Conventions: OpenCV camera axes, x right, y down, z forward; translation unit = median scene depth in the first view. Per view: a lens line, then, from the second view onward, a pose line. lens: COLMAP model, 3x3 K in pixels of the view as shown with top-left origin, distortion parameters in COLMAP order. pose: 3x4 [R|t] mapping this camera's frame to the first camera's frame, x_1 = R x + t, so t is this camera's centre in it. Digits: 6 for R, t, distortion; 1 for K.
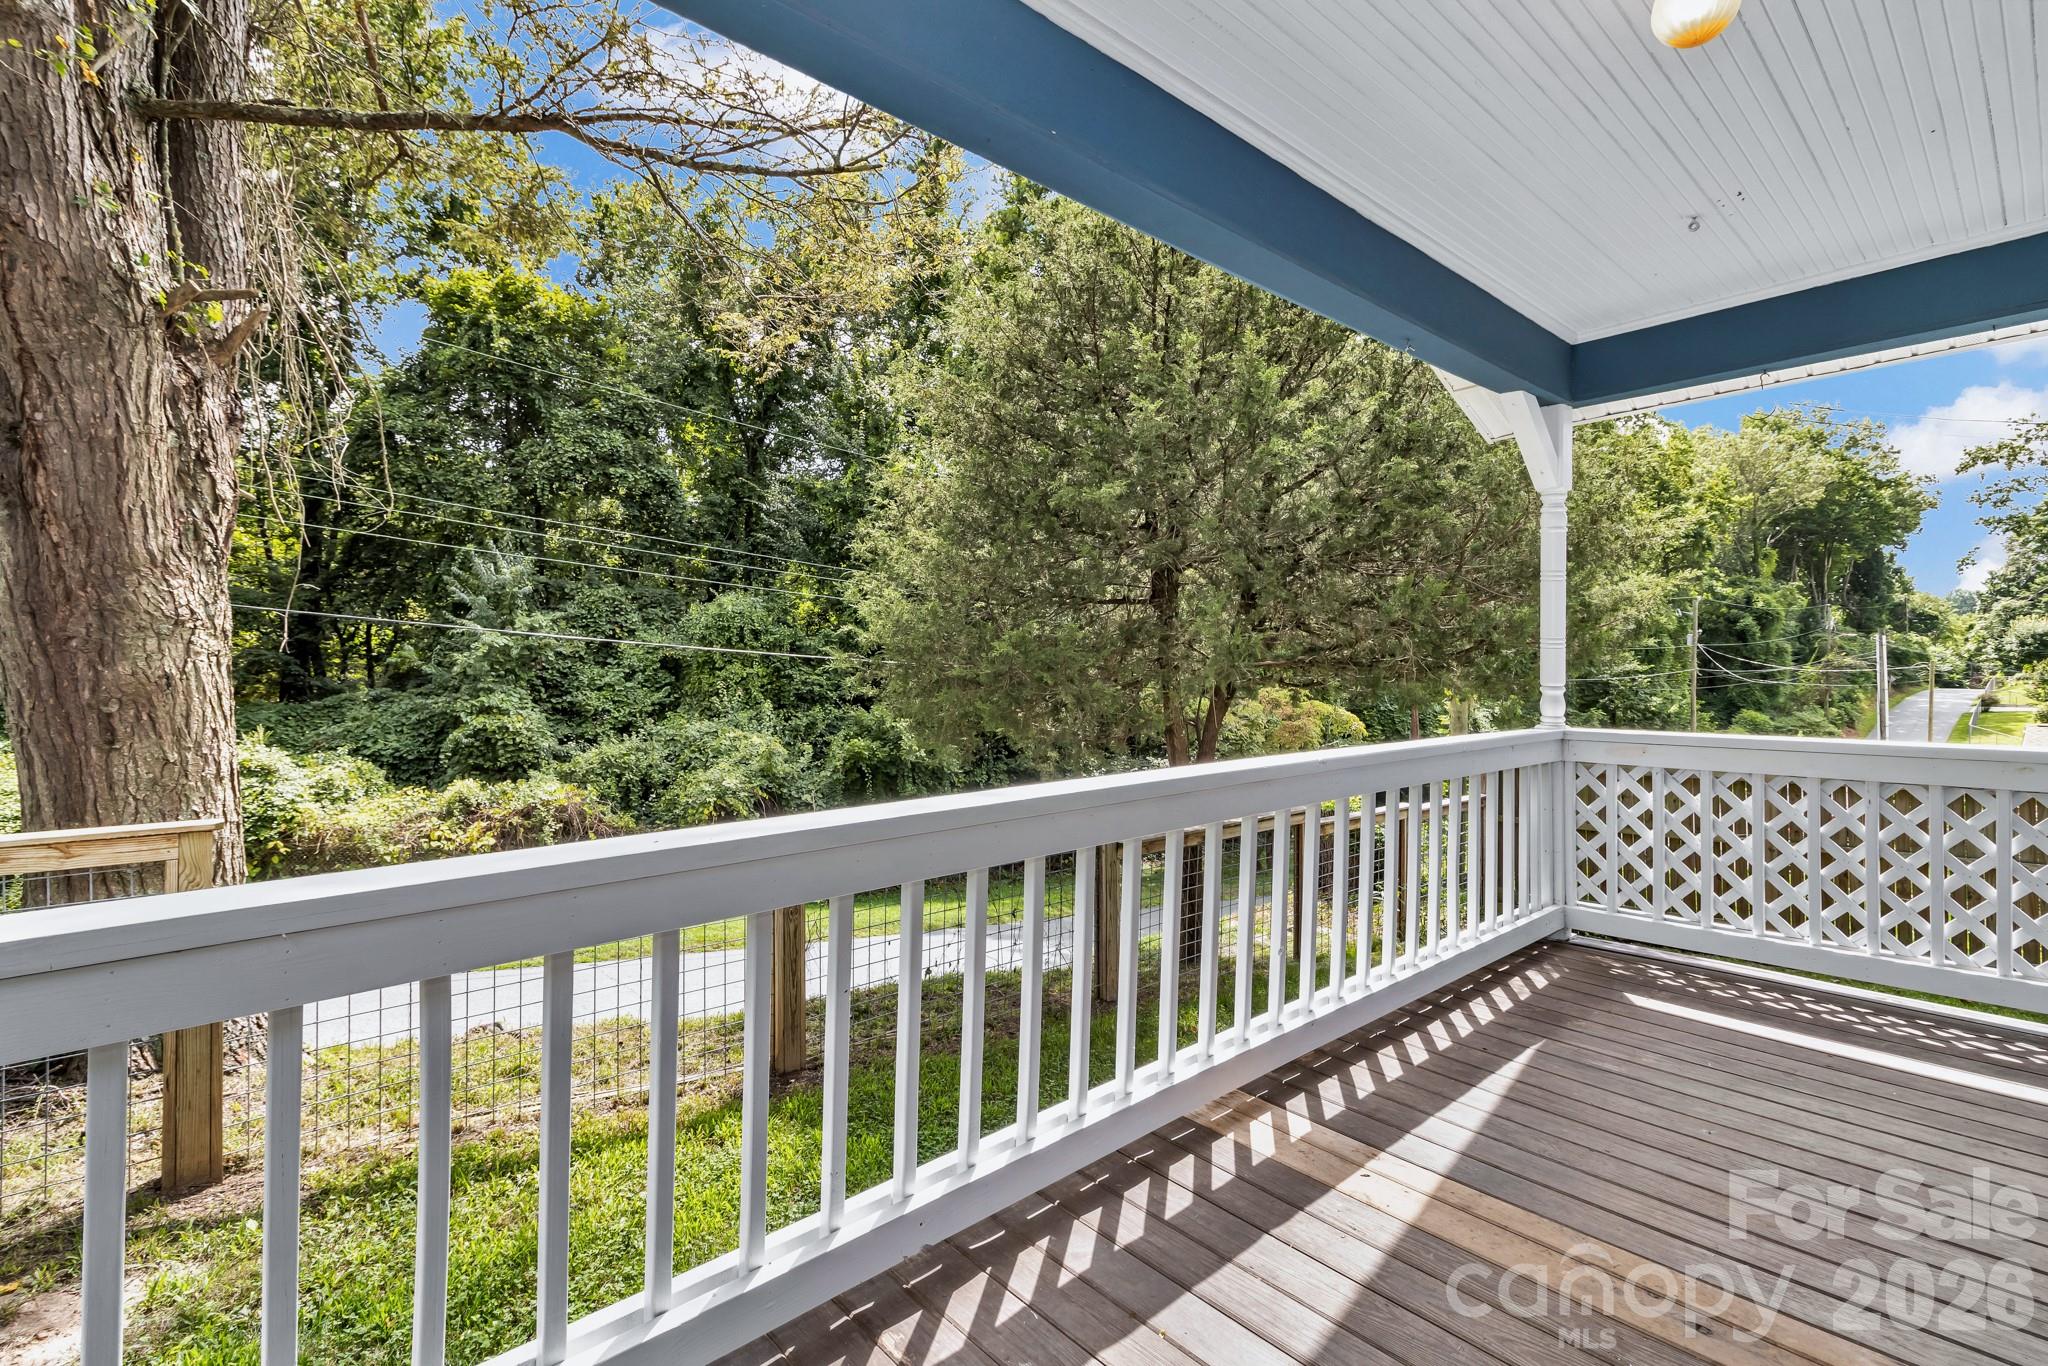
lens RADIAL K [[974.2, 0, 1022.0], [0, 974.2, 671.9], [0, 0, 1]] dist [0.006323, -0.000788]
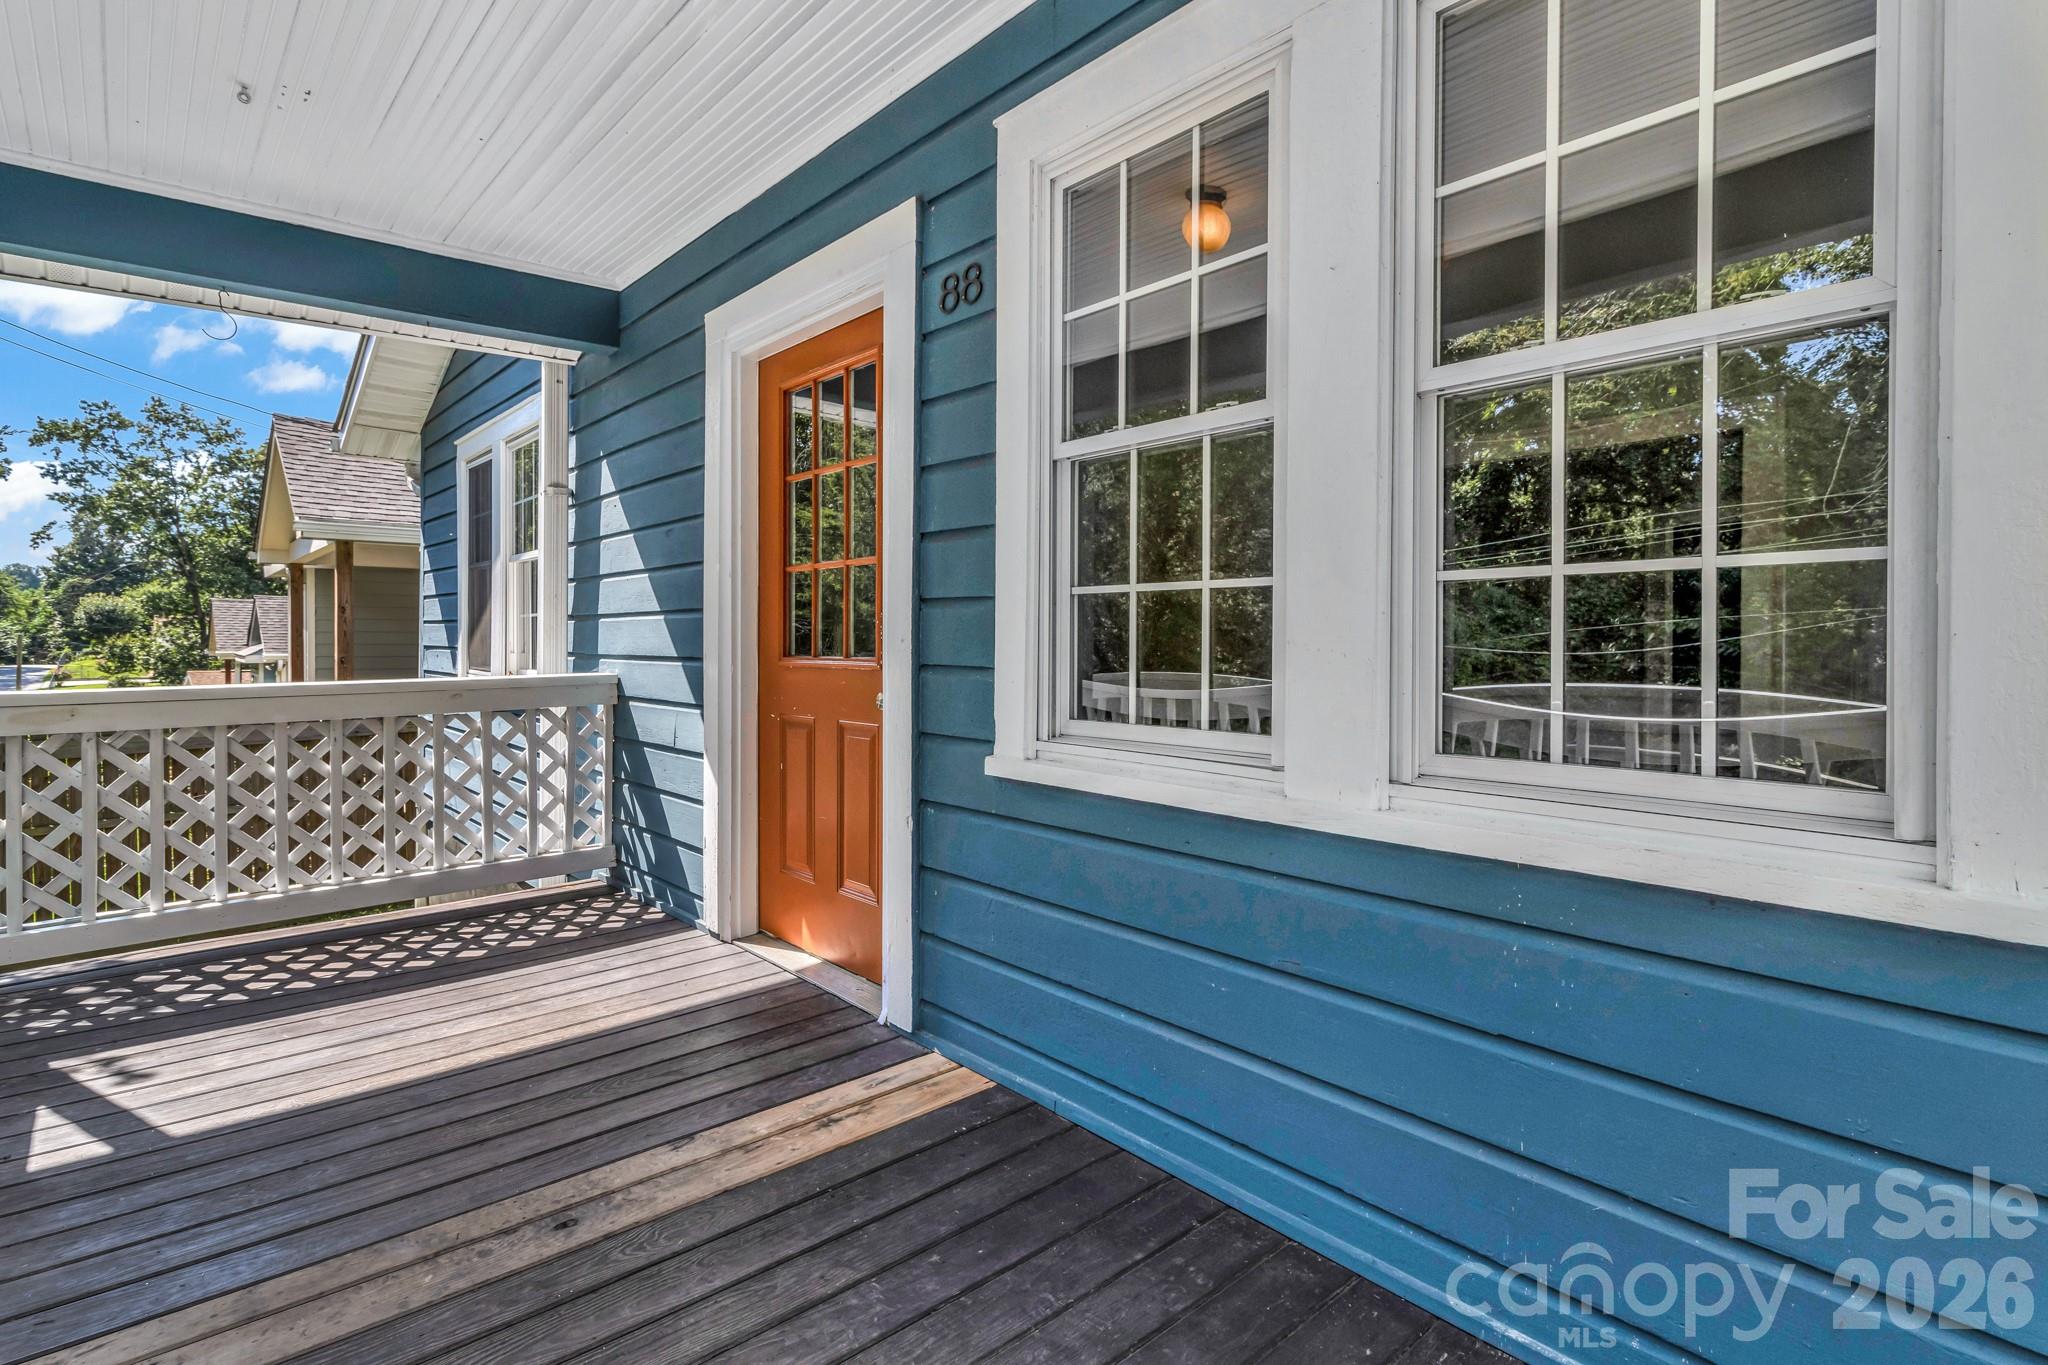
lens RADIAL K [[974.2, 0, 994.5], [0, 974.2, 649.1], [0, 0, 1]] dist [0.006323, -0.000788]
pose [[0.018524, -0.007547, 0.999800, -0.136886], [0.007240, 0.999946, 0.007414, 0.029012], [-0.999802, 0.007101, 0.018577, 0.232297]]
